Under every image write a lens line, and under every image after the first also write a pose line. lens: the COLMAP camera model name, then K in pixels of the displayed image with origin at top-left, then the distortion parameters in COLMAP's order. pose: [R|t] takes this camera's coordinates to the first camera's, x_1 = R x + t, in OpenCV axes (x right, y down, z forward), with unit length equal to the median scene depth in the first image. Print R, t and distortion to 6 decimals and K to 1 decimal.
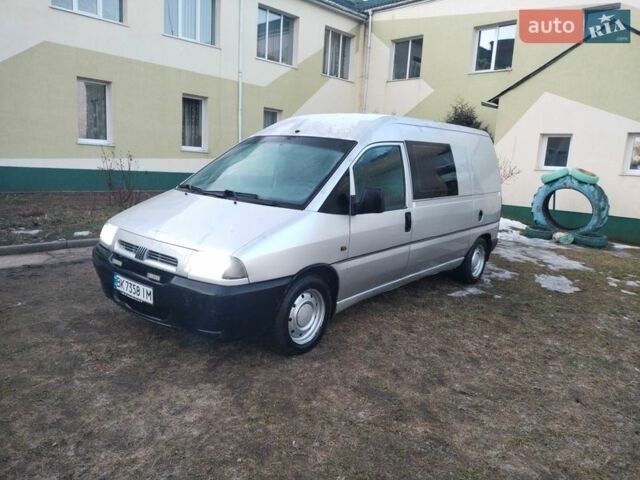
lens RADIAL K [[469.1, 0, 321.0], [0, 469.1, 236.5], [0, 0, 1]] dist [0.043387, -0.044540]
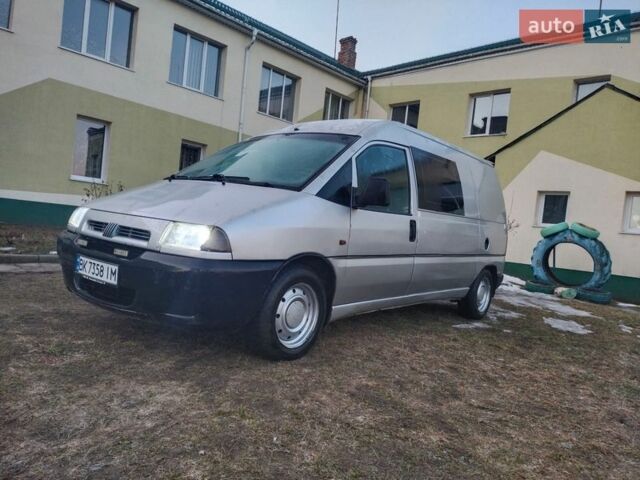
lens RADIAL K [[469.1, 0, 320.8], [0, 469.1, 237.8], [0, 0, 1]] dist [0.043387, -0.044540]
pose [[0.998879, 0.045526, 0.012928, -0.004668], [-0.043246, 0.989012, -0.141369, 0.134153], [-0.019222, 0.140652, 0.989872, 0.115566]]
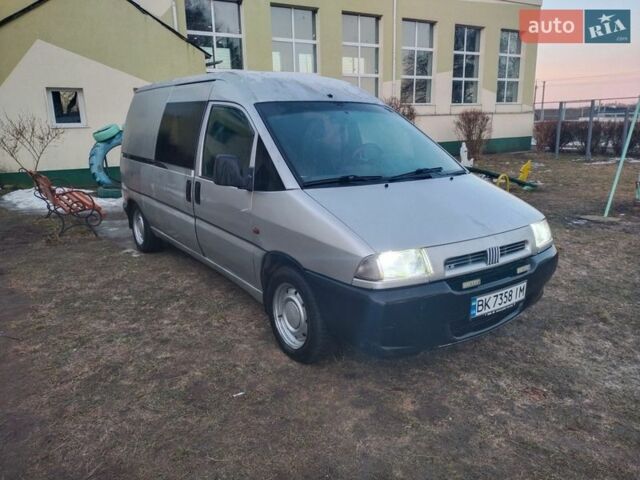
lens RADIAL K [[469.1, 0, 315.6], [0, 469.1, 239.4], [0, 0, 1]] dist [0.043387, -0.044540]
pose [[0.257907, -0.289507, 0.921775, -1.035017], [0.190280, 0.950586, 0.245316, -0.214717], [-0.947247, 0.112127, 0.300251, 0.897162]]
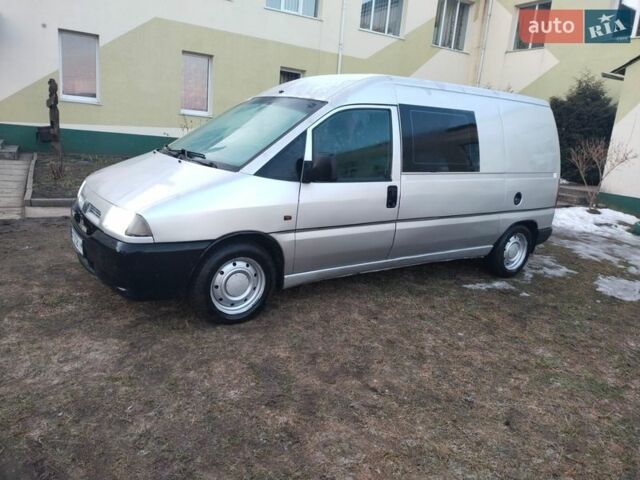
lens RADIAL K [[469.1, 0, 322.2], [0, 469.1, 238.8], [0, 0, 1]] dist [0.043387, -0.044540]
pose [[0.963209, 0.085629, -0.254746, 0.328416], [-0.073717, 0.995708, 0.055960, 0.009263], [0.258444, -0.035122, 0.965387, 0.118555]]
